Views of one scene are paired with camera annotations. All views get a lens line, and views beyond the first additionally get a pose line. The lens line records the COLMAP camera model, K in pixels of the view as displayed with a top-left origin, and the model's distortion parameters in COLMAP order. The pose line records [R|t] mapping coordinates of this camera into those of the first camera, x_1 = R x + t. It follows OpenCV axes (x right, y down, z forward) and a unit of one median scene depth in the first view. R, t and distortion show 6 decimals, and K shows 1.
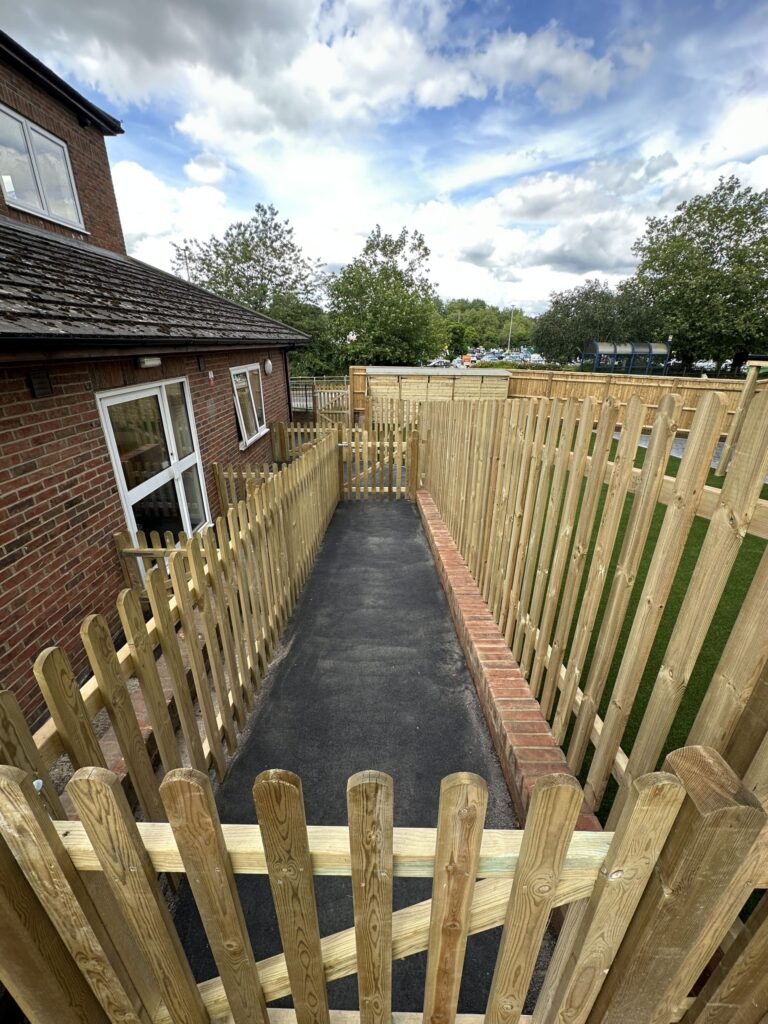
lens RADIAL K [[407.8, 0, 390.9], [0, 407.8, 504.2], [0, 0, 1]] dist [-0.002283, 0.000484]
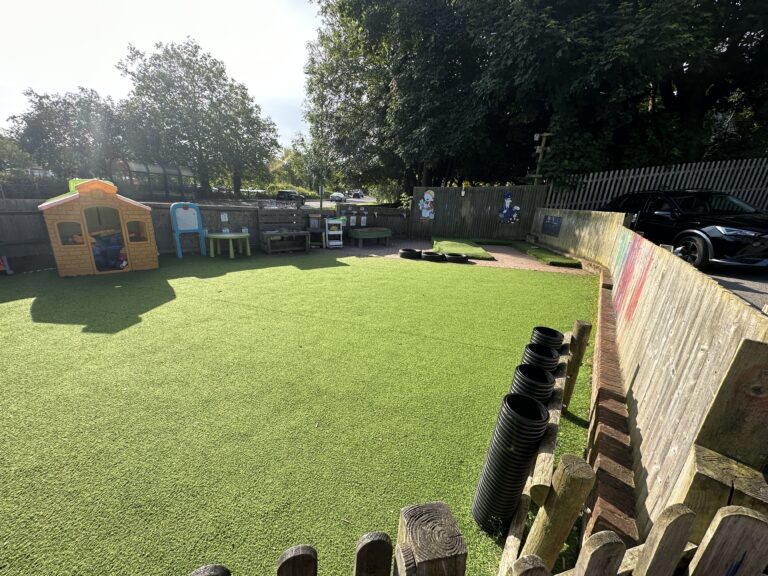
lens RADIAL K [[305.9, 0, 383.7], [0, 305.9, 288.3], [0, 0, 1]] dist [-0.002283, 0.000484]
pose [[0.350966, -0.261276, 0.899199, -0.002160], [0.280124, 0.945603, 0.165424, -0.067458], [-0.893507, 0.193829, 0.405064, 0.255656]]
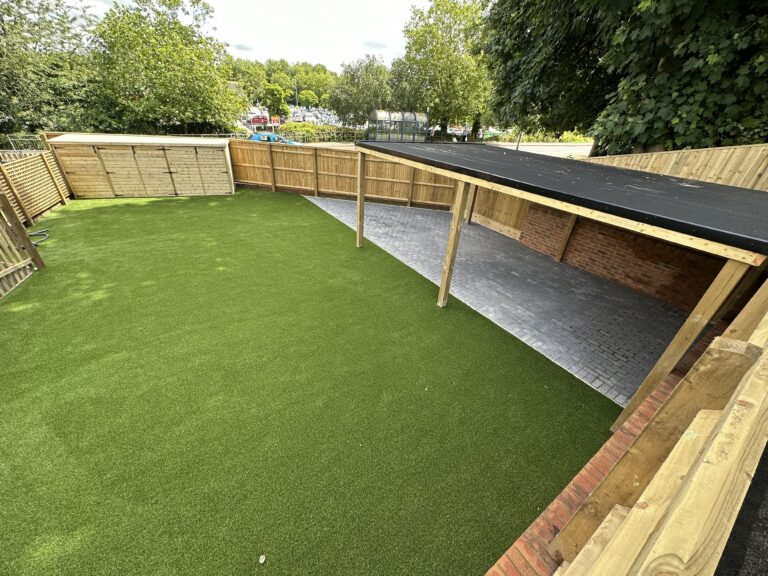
lens RADIAL K [[305.9, 0, 383.3], [0, 305.9, 279.5], [0, 0, 1]] dist [-0.002283, 0.000484]
pose [[0.938619, -0.127770, 0.320421, 0.167212], [0.078025, 0.983438, 0.163590, -0.033498], [-0.336016, -0.128548, 0.933043, 0.036438]]
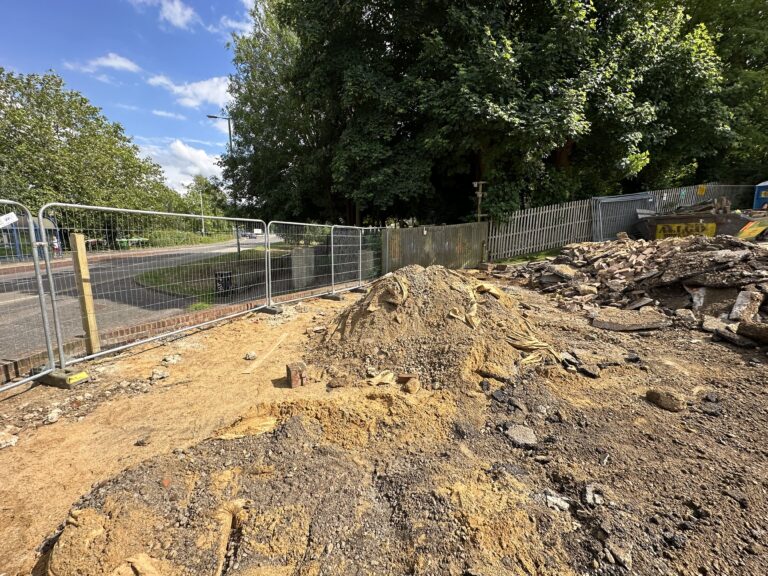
lens RADIAL K [[305.9, 0, 385.2], [0, 305.9, 286.1], [0, 0, 1]] dist [-0.002283, 0.000484]
pose [[0.005387, -0.178500, 0.983925, -0.024999], [0.359045, 0.918674, 0.164697, -0.104483], [-0.933305, 0.352386, 0.069039, 0.335098]]
